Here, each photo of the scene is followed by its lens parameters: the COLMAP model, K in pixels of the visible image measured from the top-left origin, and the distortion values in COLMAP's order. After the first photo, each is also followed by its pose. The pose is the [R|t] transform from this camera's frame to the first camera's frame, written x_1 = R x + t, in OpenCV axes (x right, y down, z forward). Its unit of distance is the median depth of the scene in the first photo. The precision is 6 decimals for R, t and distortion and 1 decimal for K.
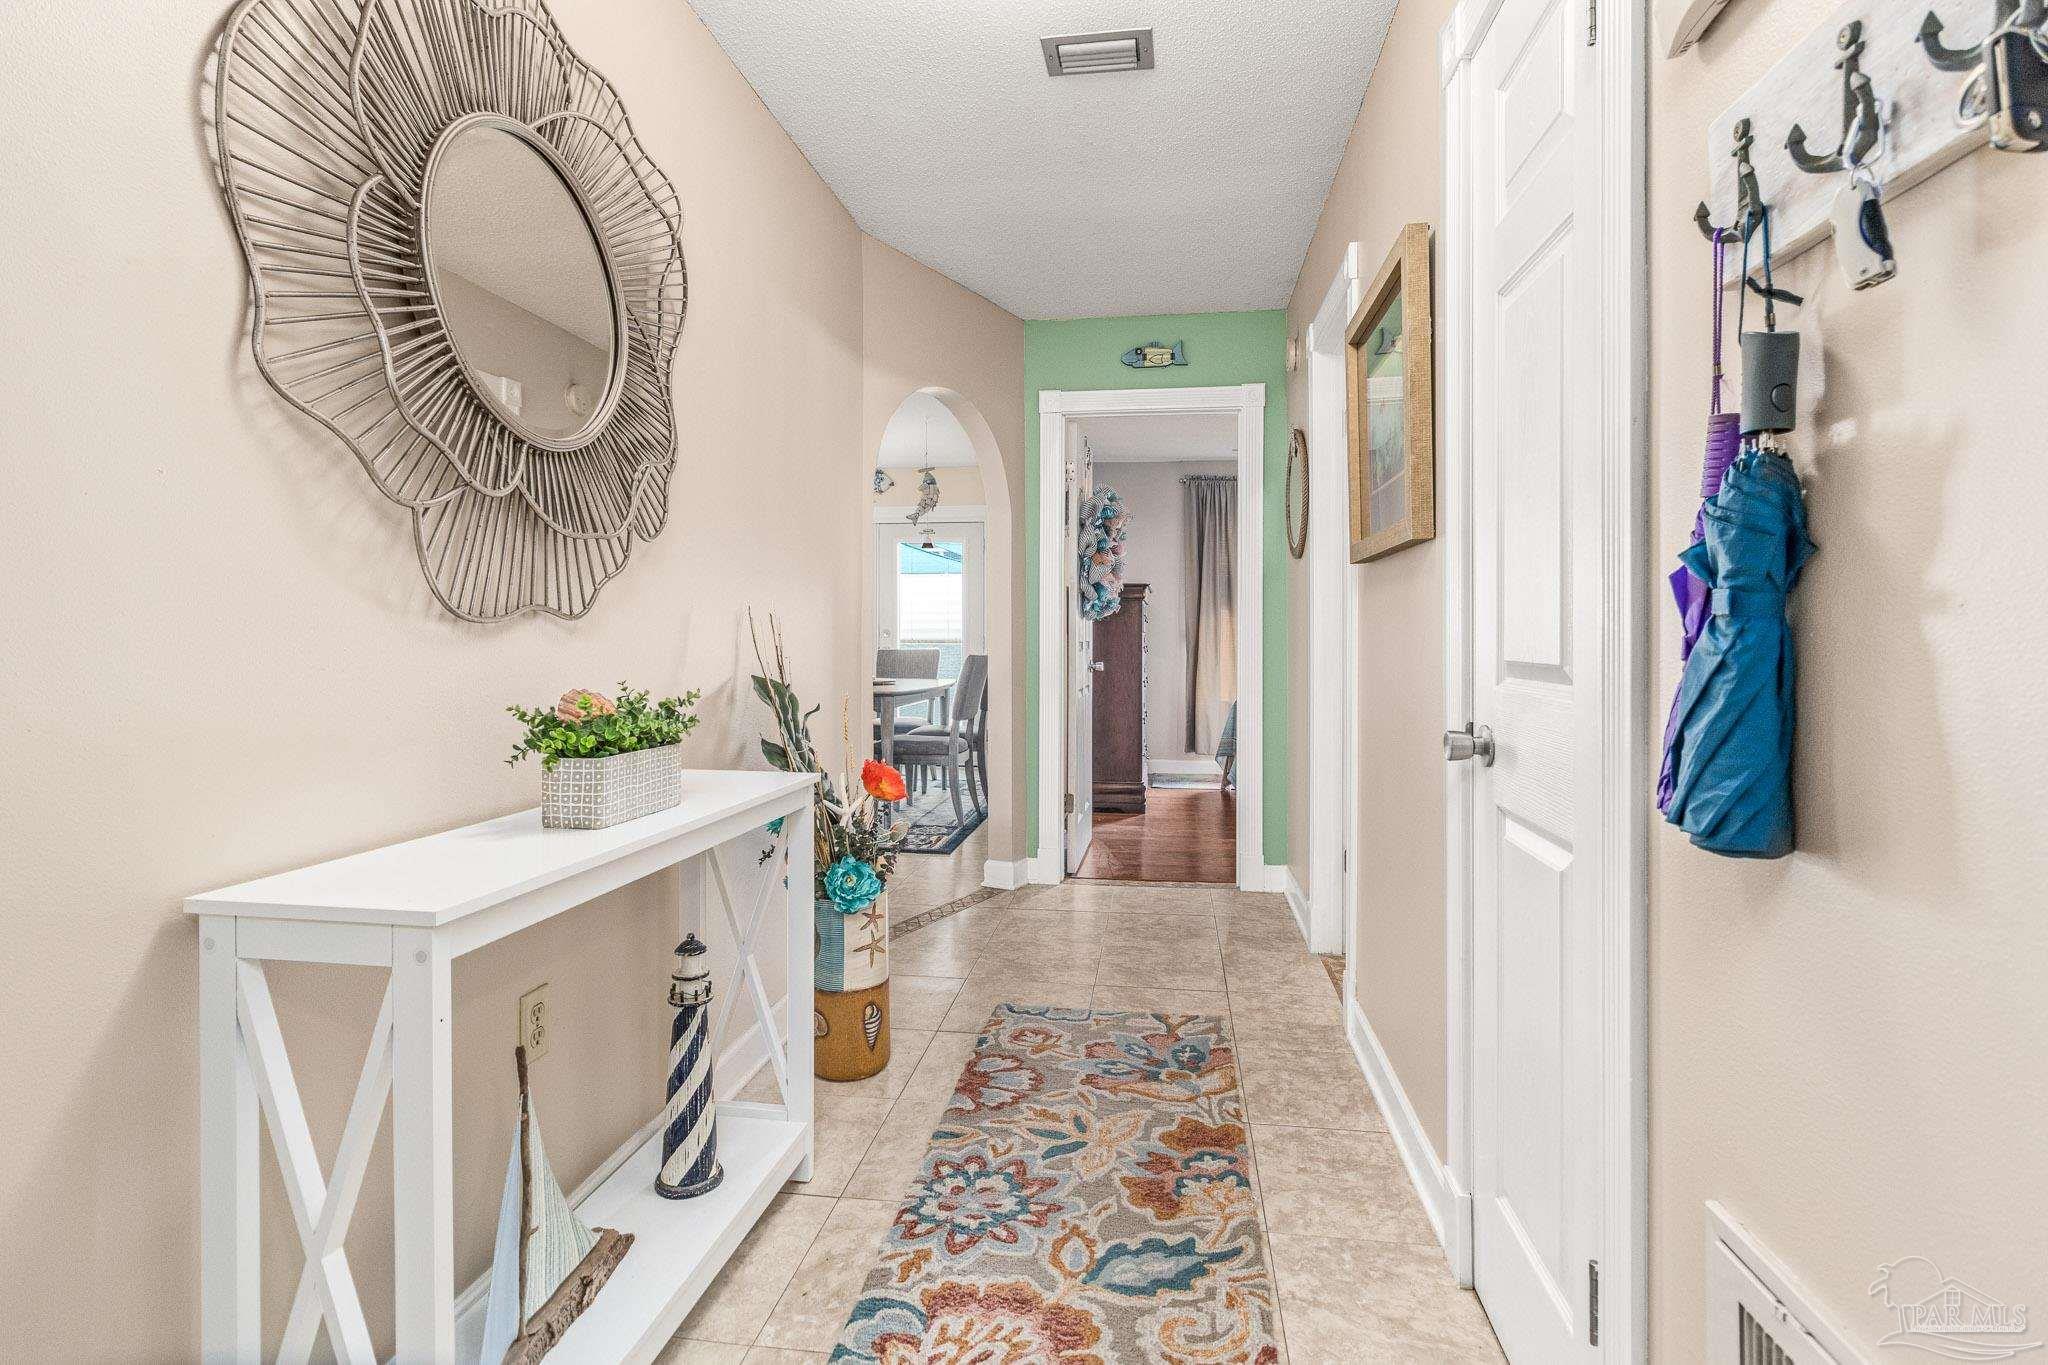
lens RADIAL K [[968.8, 0, 1032.8], [0, 968.8, 637.1], [0, 0, 1]] dist [0.001733, -0.000618]
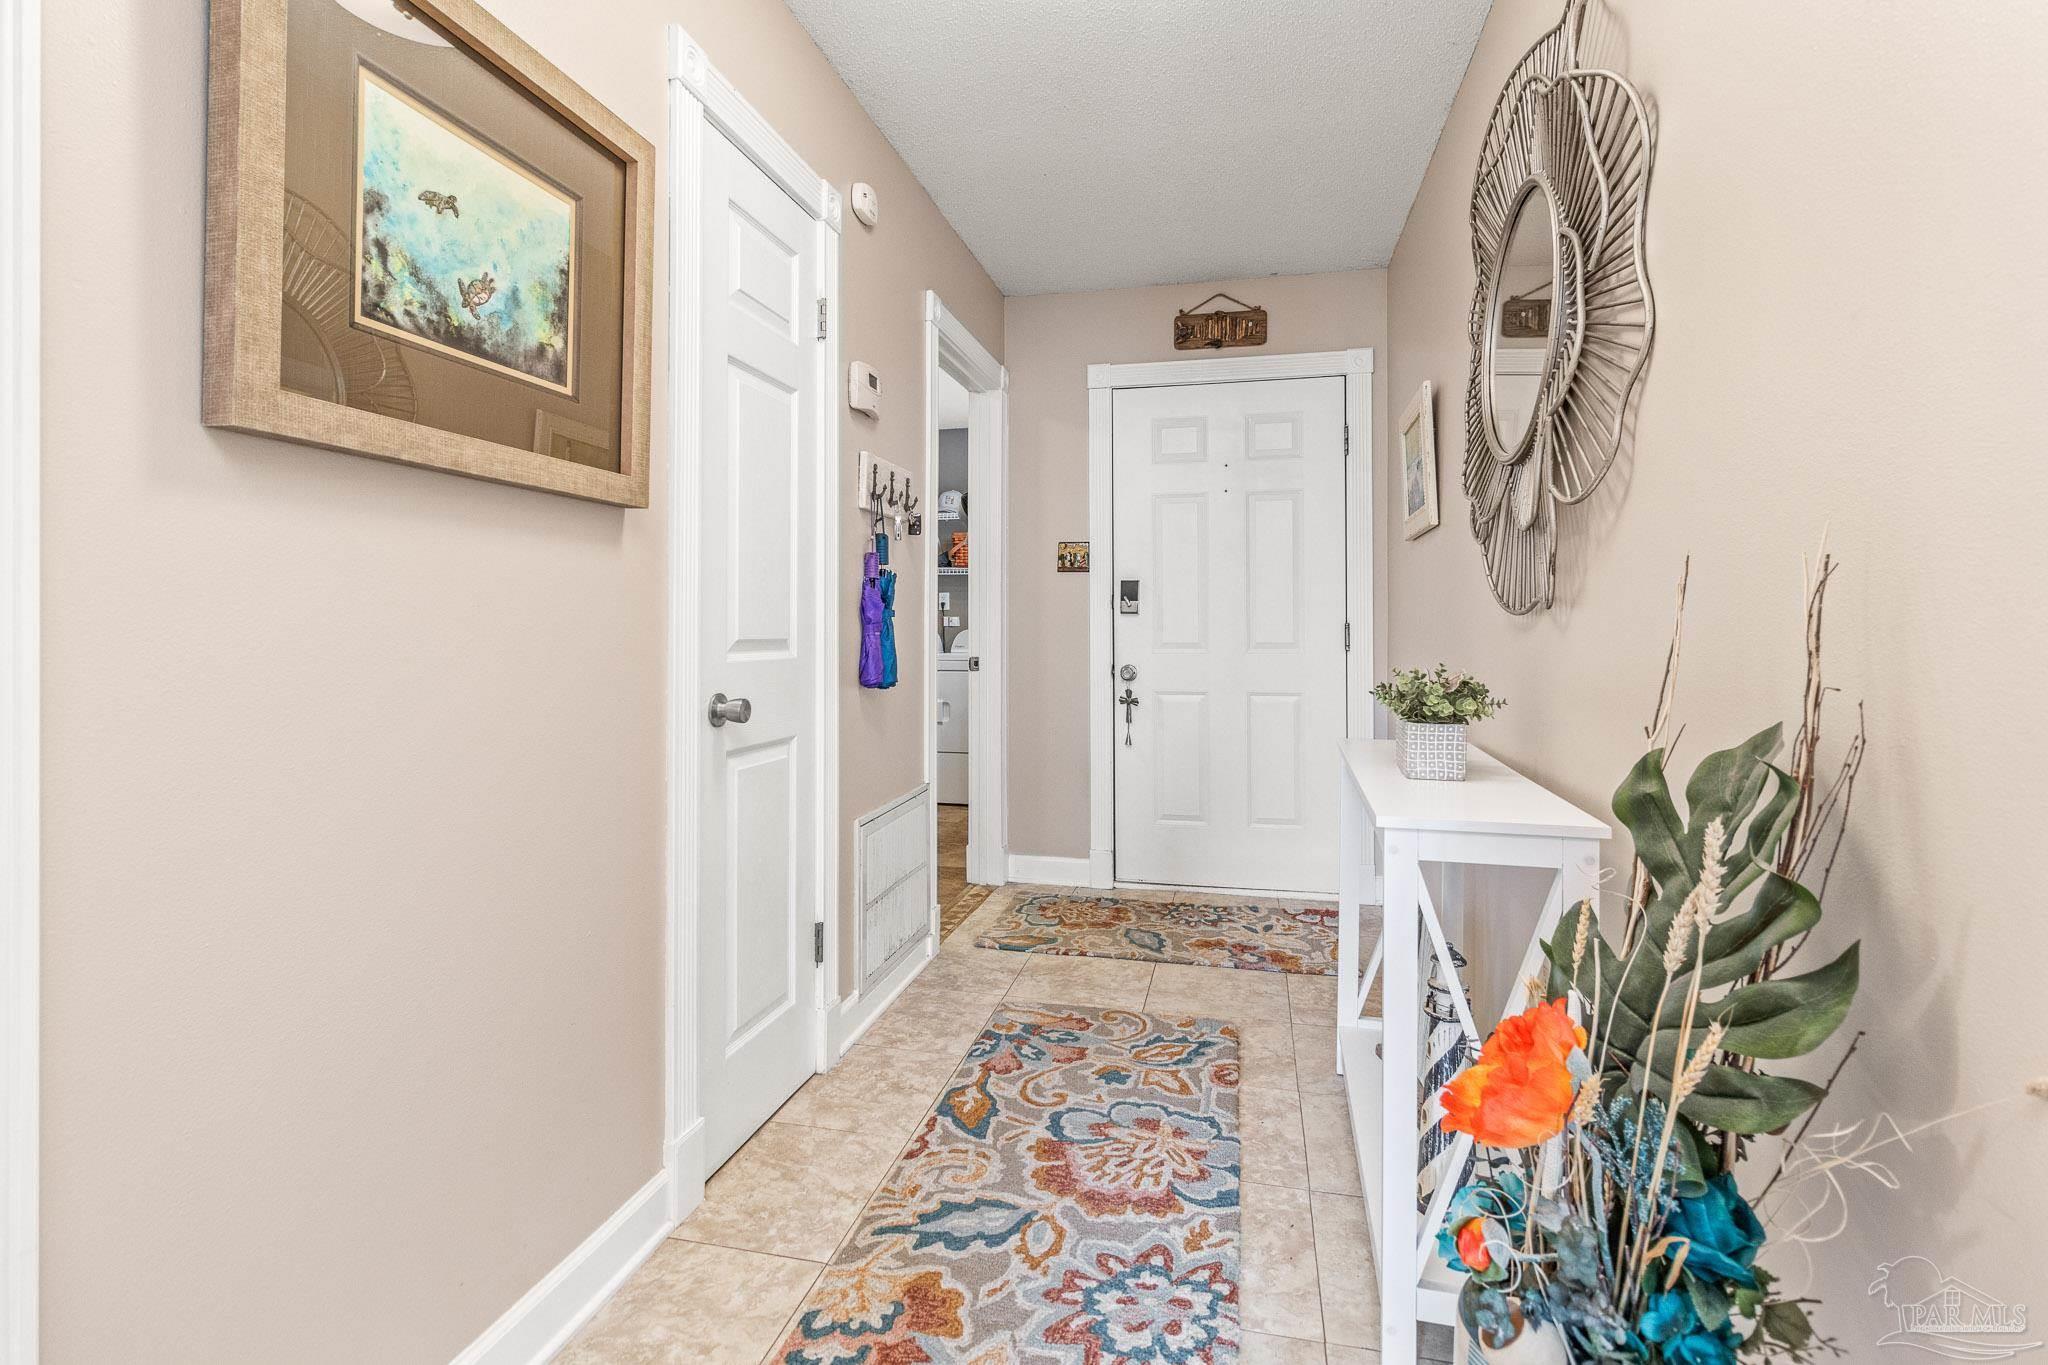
lens RADIAL K [[968.8, 0, 1032.8], [0, 968.8, 637.1], [0, 0, 1]] dist [0.001733, -0.000618]
pose [[-0.996467, -0.002933, 0.083932, -0.031226], [-0.001869, 0.999917, 0.012751, 0.000861], [-0.083963, 0.012549, -0.996390, 1.959708]]
